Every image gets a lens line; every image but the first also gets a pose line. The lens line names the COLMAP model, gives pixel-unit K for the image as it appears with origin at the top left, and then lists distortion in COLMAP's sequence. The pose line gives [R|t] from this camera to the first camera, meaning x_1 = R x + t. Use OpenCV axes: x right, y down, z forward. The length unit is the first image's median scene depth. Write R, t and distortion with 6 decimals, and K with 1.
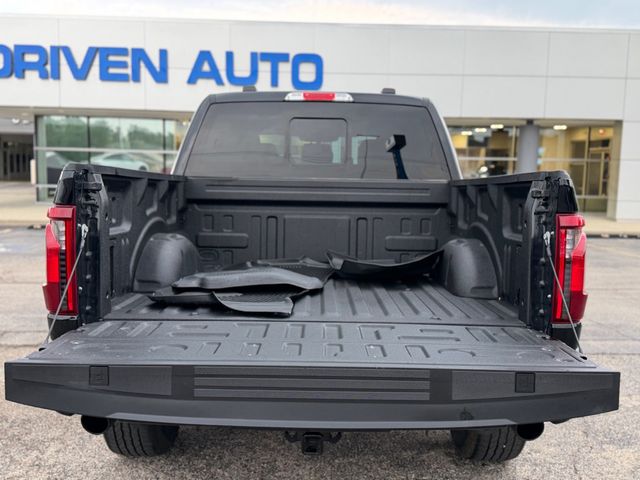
lens RADIAL K [[663.5, 0, 320.0], [0, 663.5, 240.0], [0, 0, 1]] dist [0.141786, -0.295544]
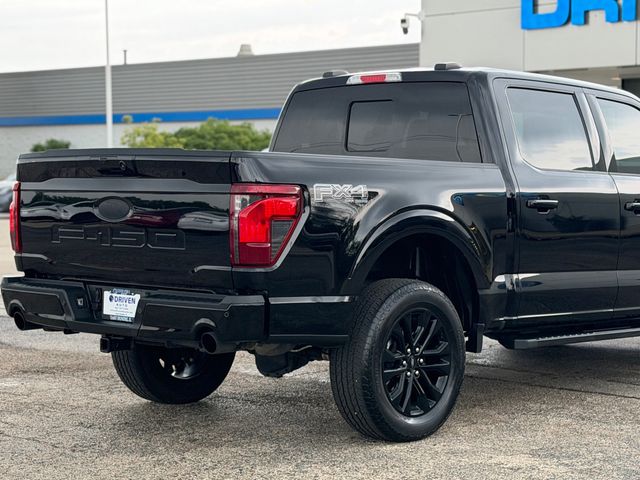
lens RADIAL K [[1413.8, 0, 320.0], [0, 1413.8, 240.0], [0, 0, 1]] dist [0.084337, 0.258708]
pose [[0.722956, 0.015676, -0.690716, 1.336199], [-0.055108, 0.997866, -0.035034, 0.088873], [0.688692, 0.063392, 0.722277, -0.490072]]
